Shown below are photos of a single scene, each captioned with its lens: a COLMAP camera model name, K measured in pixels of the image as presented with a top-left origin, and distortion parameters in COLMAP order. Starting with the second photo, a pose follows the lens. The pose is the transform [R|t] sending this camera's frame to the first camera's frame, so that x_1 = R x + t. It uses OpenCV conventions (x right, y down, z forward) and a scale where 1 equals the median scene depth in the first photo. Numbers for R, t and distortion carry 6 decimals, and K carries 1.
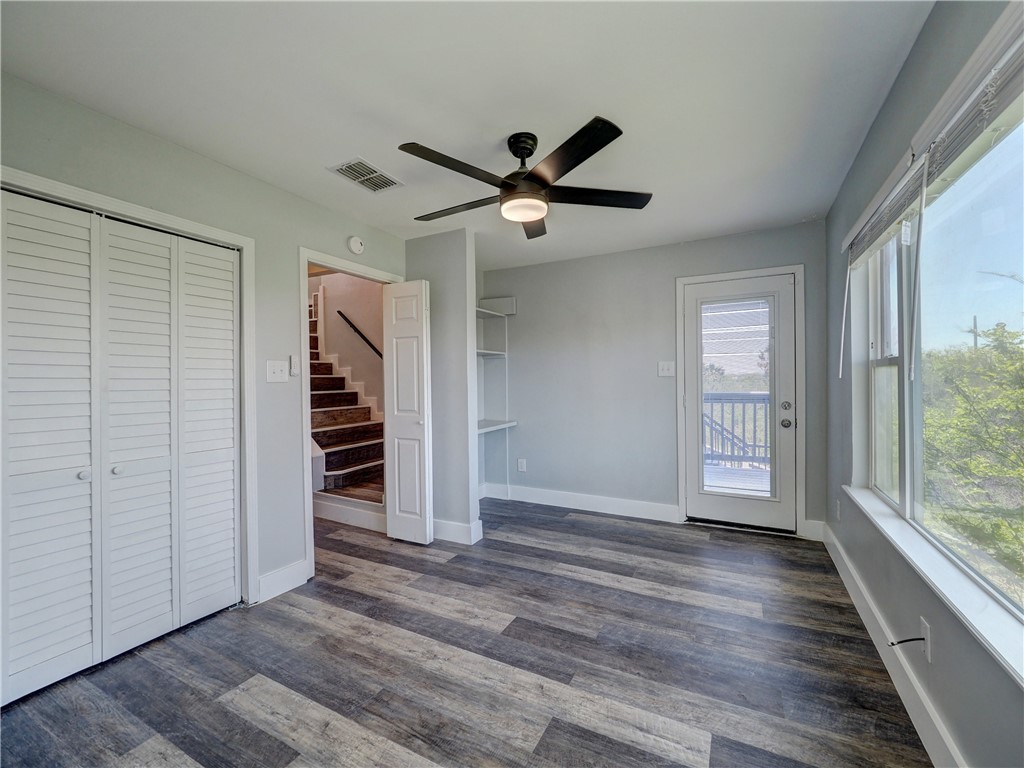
lens RADIAL K [[427.7, 0, 520.0], [0, 427.7, 379.9], [0, 0, 1]] dist [-0.004741, 0.000347]
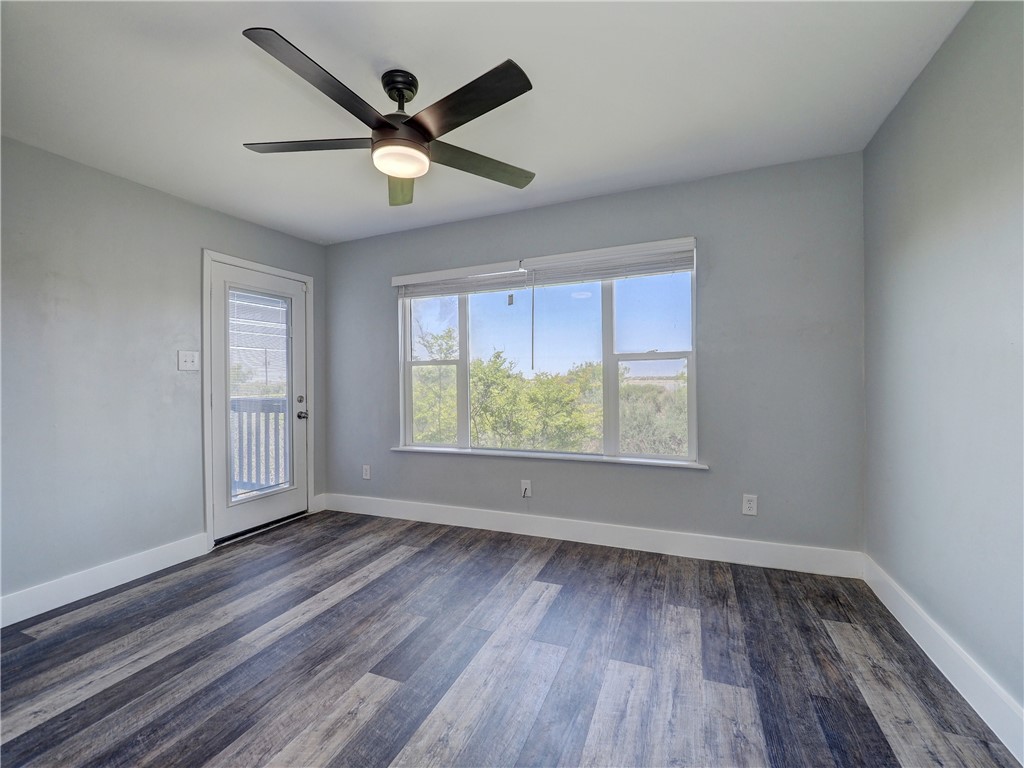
lens RADIAL K [[427.7, 0, 518.7], [0, 427.7, 382.4], [0, 0, 1]] dist [-0.004741, 0.000347]
pose [[-0.084967, 0.002496, 0.996381, -0.539240], [0.020019, 0.999799, -0.000797, 0.028935], [-0.996183, 0.019879, -0.085000, 0.536309]]
